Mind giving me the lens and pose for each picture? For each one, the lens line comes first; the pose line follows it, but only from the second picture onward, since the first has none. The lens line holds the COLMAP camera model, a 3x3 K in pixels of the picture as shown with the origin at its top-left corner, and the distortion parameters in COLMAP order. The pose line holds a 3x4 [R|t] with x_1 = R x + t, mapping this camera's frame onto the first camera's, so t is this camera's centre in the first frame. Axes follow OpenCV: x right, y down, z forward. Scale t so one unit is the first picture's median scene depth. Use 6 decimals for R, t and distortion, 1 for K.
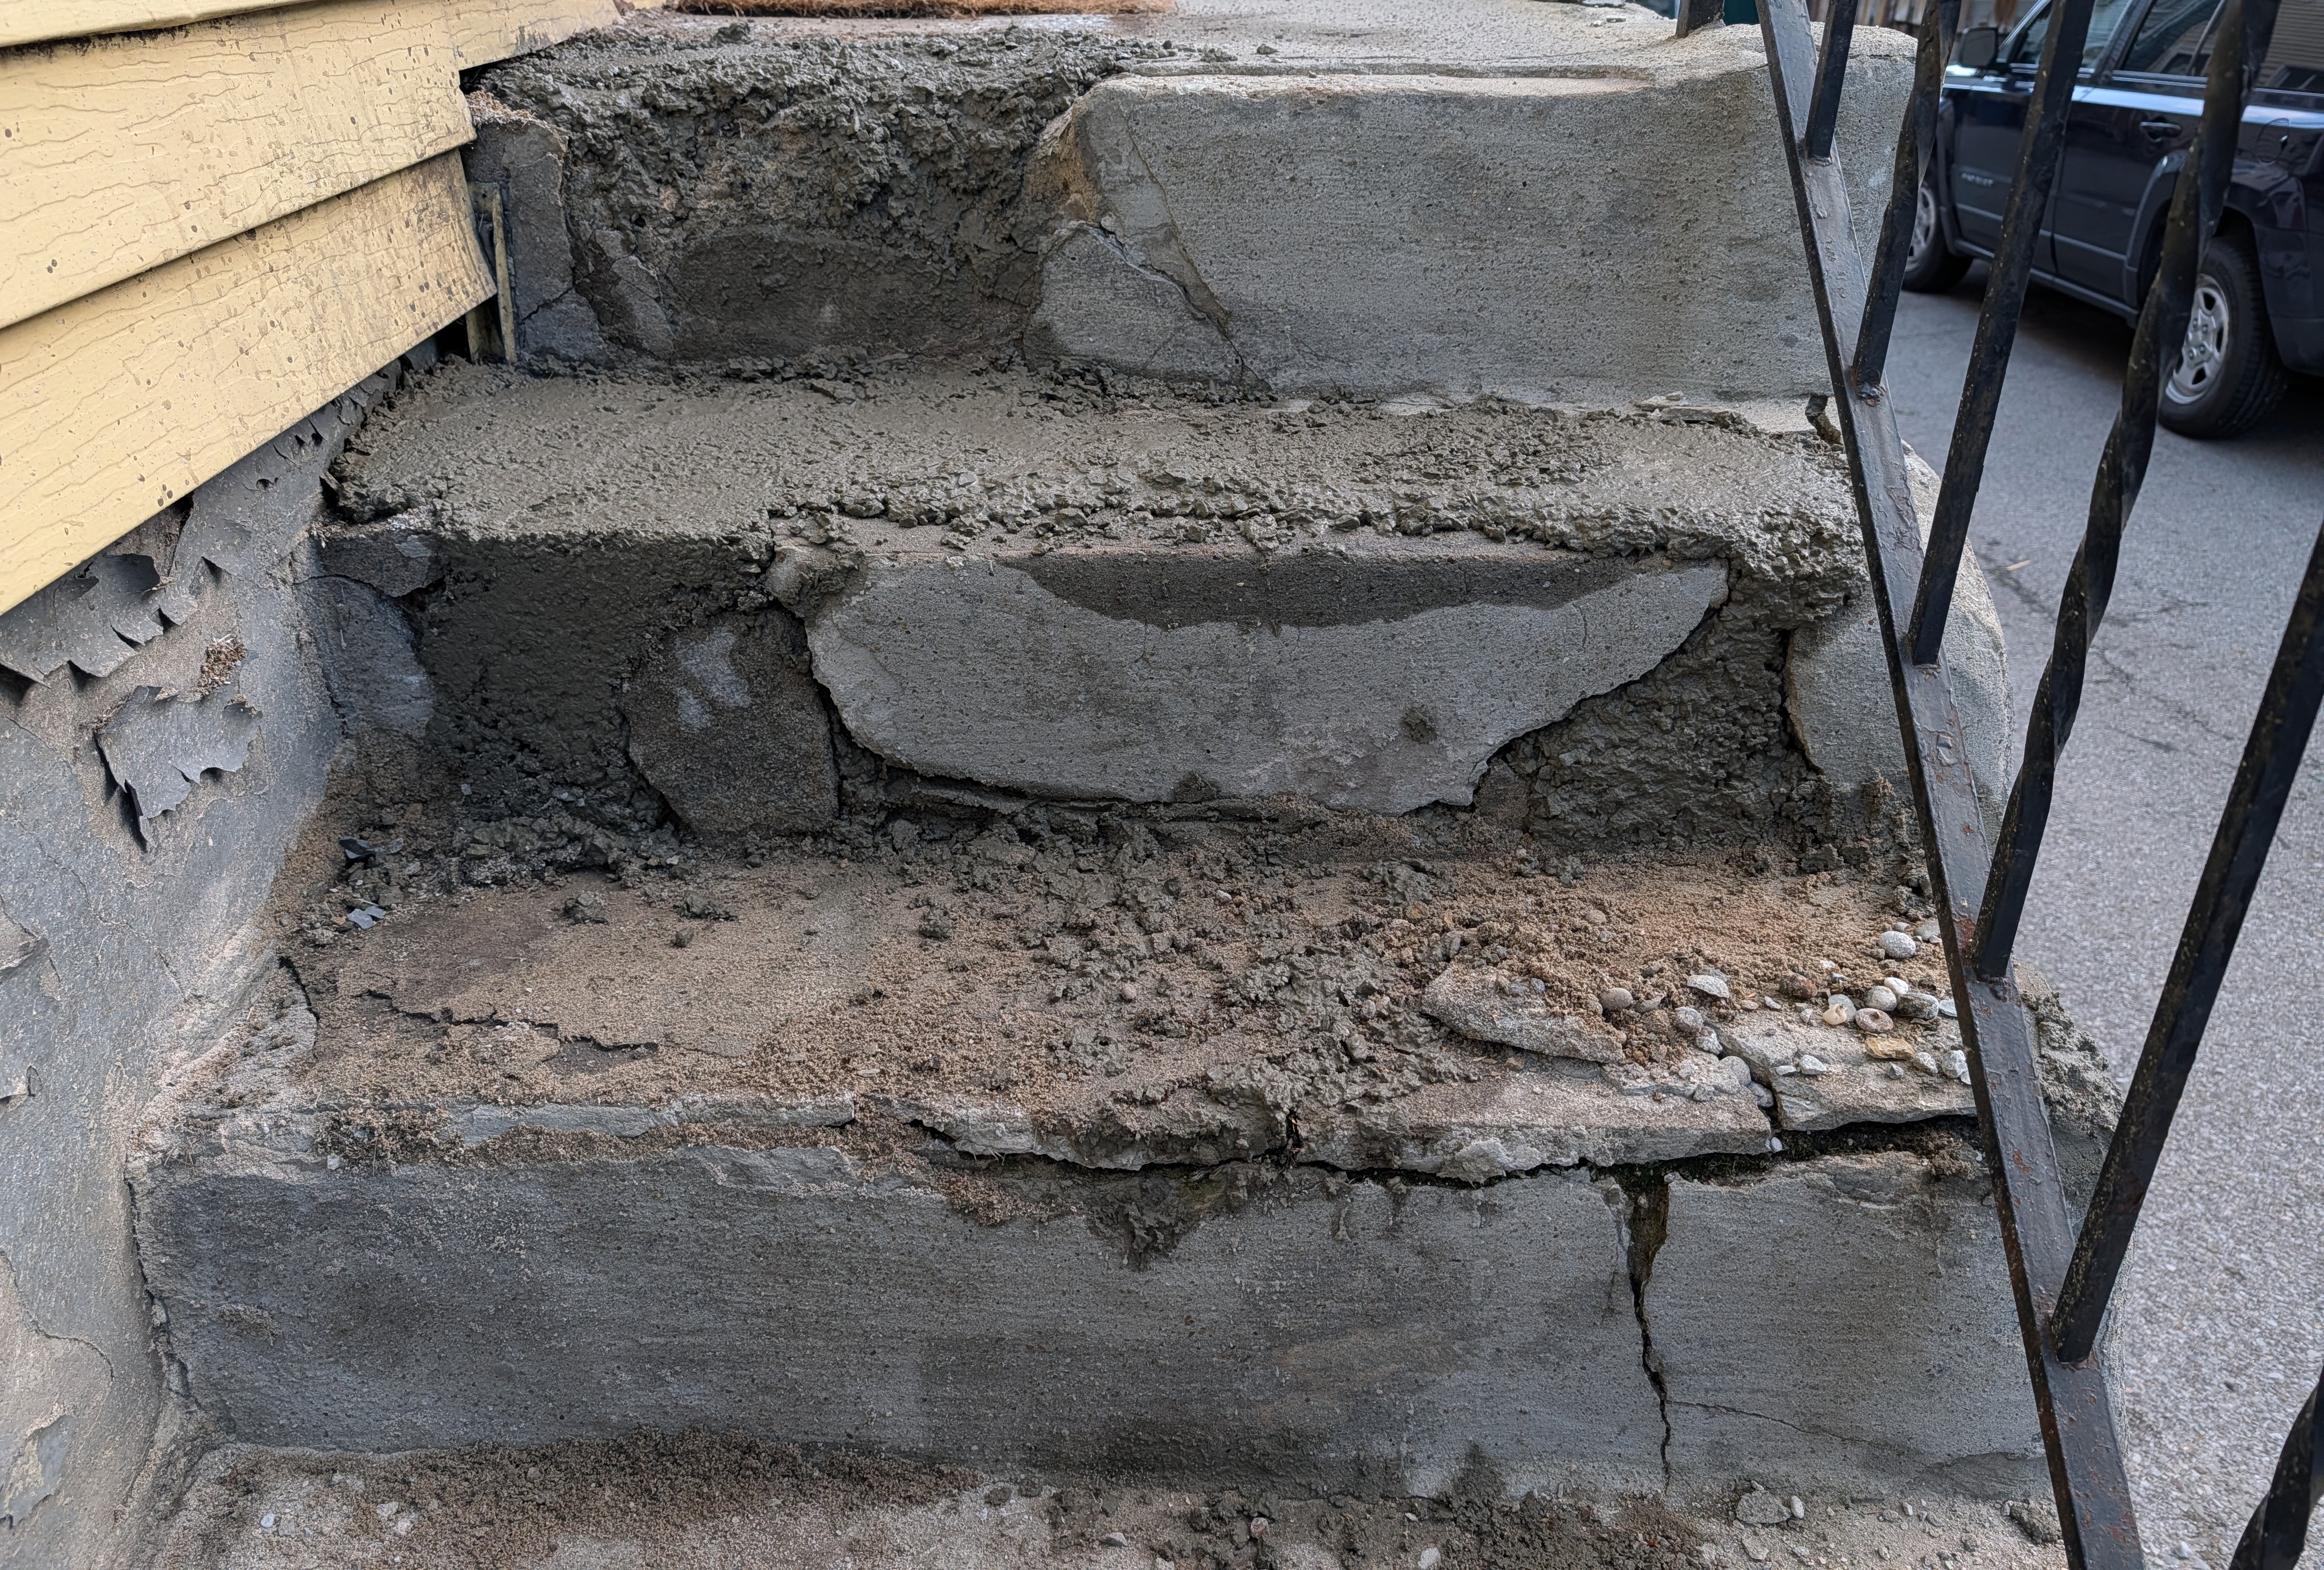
lens RADIAL K [[1688.2, 0, 1164.9], [0, 1688.2, 724.3], [0, 0, 1]] dist [-0.004060, 0.002474]
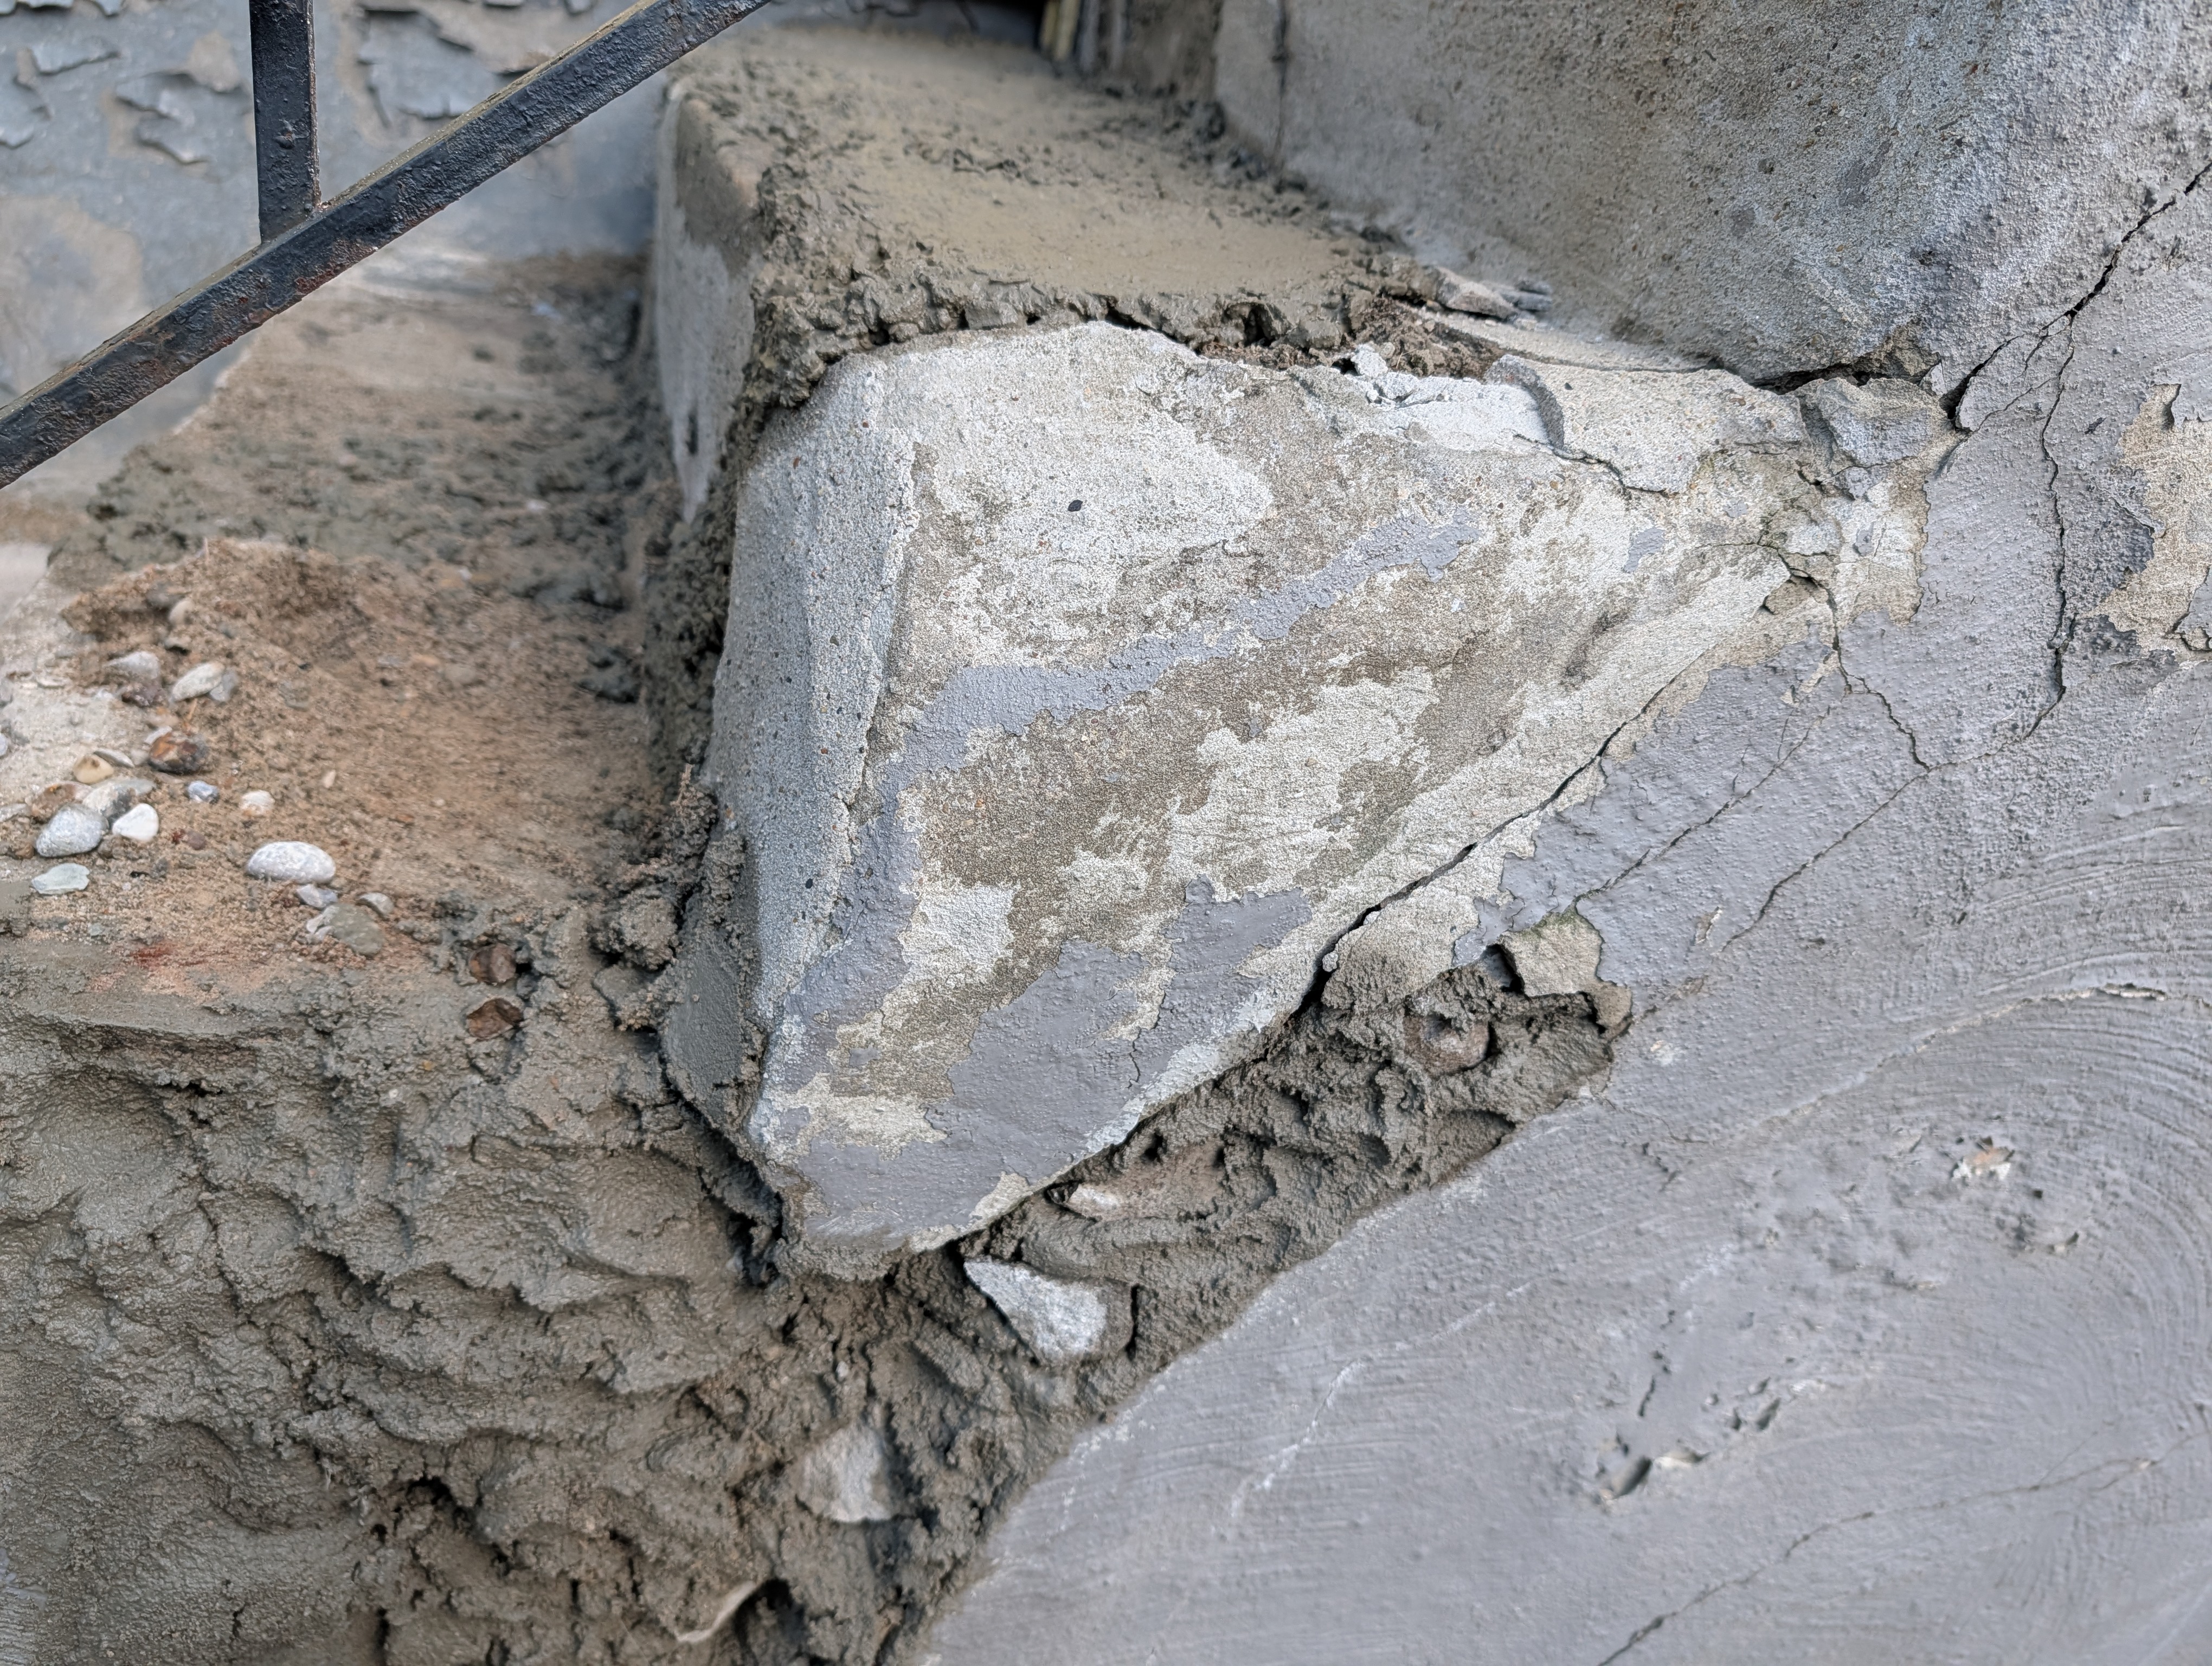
lens RADIAL K [[1637.5, 0, 1086.4], [0, 1637.5, 814.6], [0, 0, 1]] dist [-0.009983, 0.001672]
pose [[0.255585, 0.470202, -0.844740, 0.846502], [-0.580311, 0.773461, 0.254948, -0.143593], [0.773250, 0.425051, 0.470548, 0.867437]]
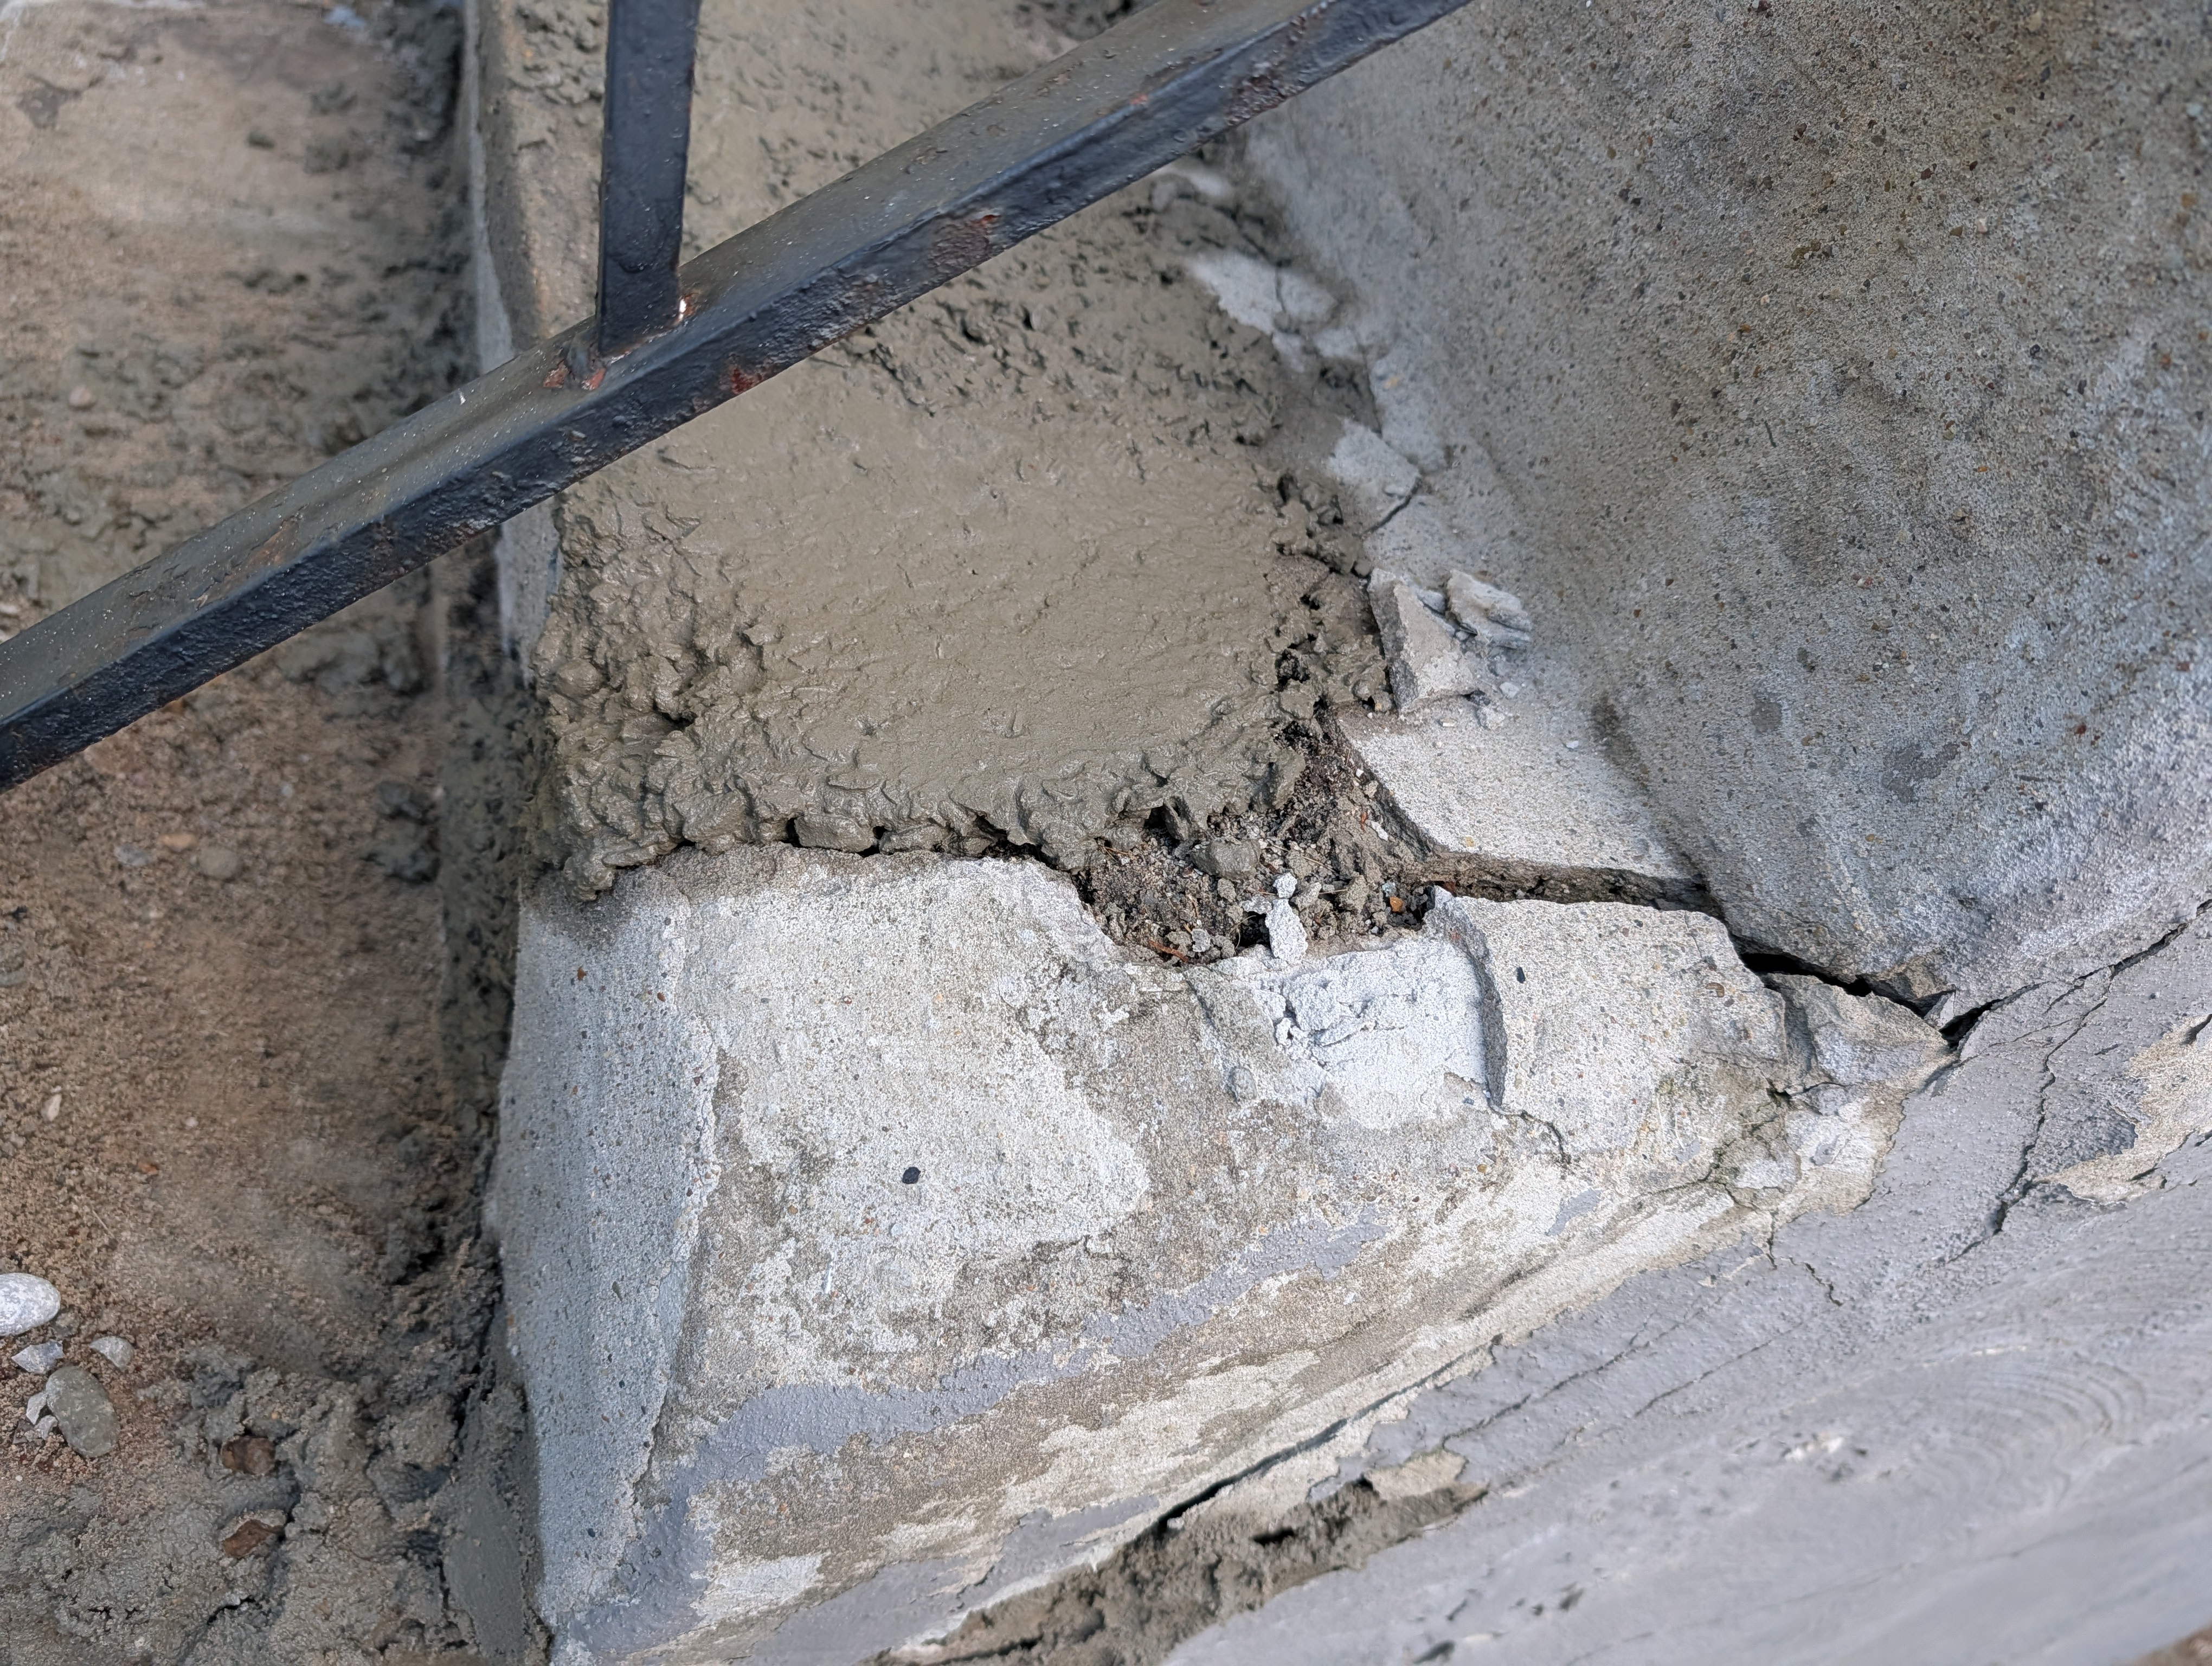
lens RADIAL K [[1639.6, 0, 1107.1], [0, 1639.6, 818.2], [0, 0, 1]] dist [-0.007595, -0.006527]
pose [[0.265979, 0.718206, -0.642990, 0.645399], [-0.652090, 0.625296, 0.428699, -0.310141], [0.709953, 0.305262, 0.634650, 0.817609]]
